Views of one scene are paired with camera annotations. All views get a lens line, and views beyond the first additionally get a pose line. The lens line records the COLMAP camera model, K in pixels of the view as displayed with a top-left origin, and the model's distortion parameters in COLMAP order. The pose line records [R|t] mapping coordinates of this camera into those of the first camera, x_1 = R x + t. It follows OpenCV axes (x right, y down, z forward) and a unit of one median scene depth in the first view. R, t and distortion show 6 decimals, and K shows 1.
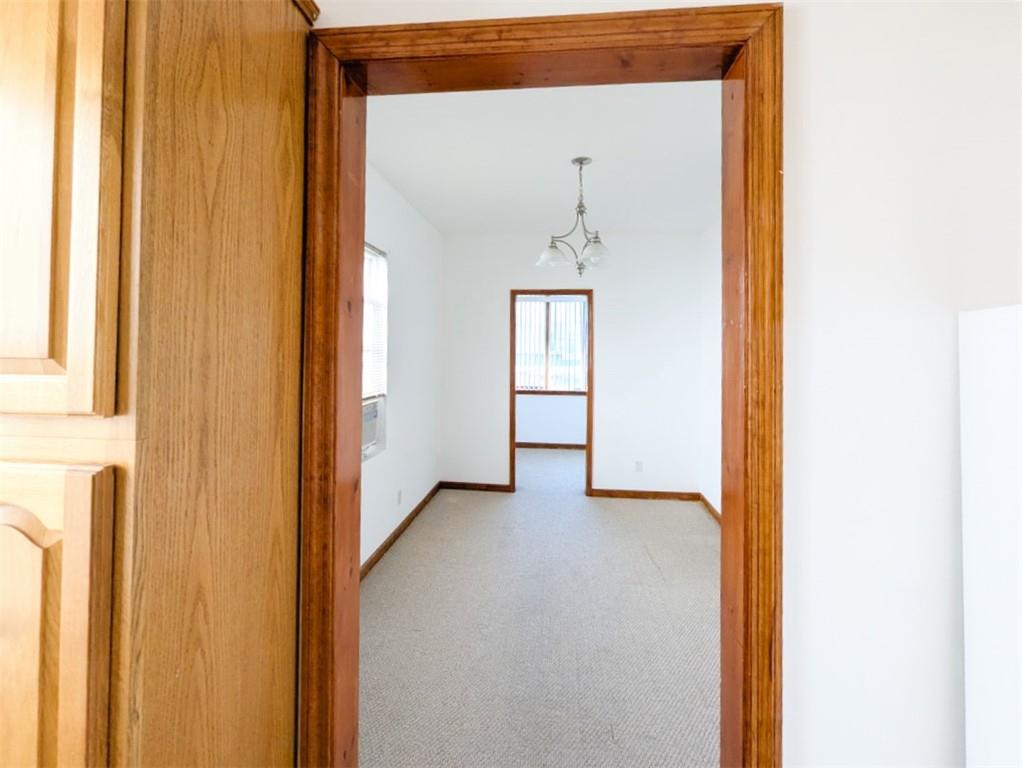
lens RADIAL K [[462.0, 0, 514.6], [0, 462.0, 341.1], [0, 0, 1]] dist [0.001742, 0.000392]
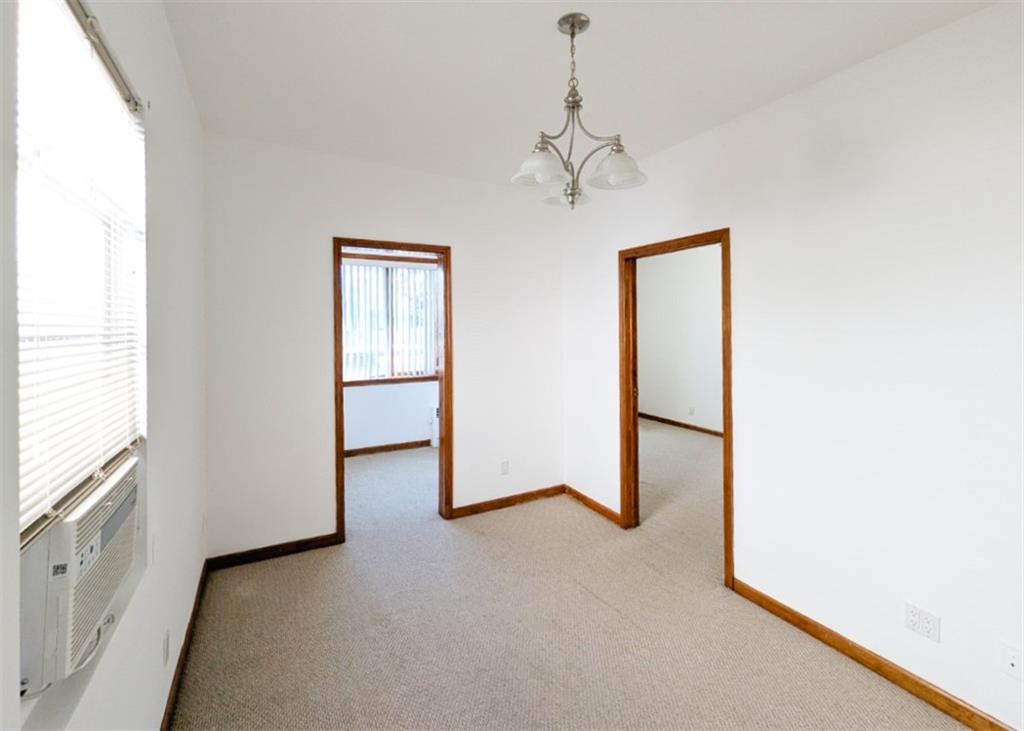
lens RADIAL K [[446.4, 0, 509.2], [0, 446.4, 320.3], [0, 0, 1]] dist [-0.000746, -0.000864]
pose [[0.823570, -0.008612, 0.567149, -0.273291], [0.006457, 0.999962, 0.005809, 0.008811], [-0.567178, -0.001122, 0.823595, 0.549000]]
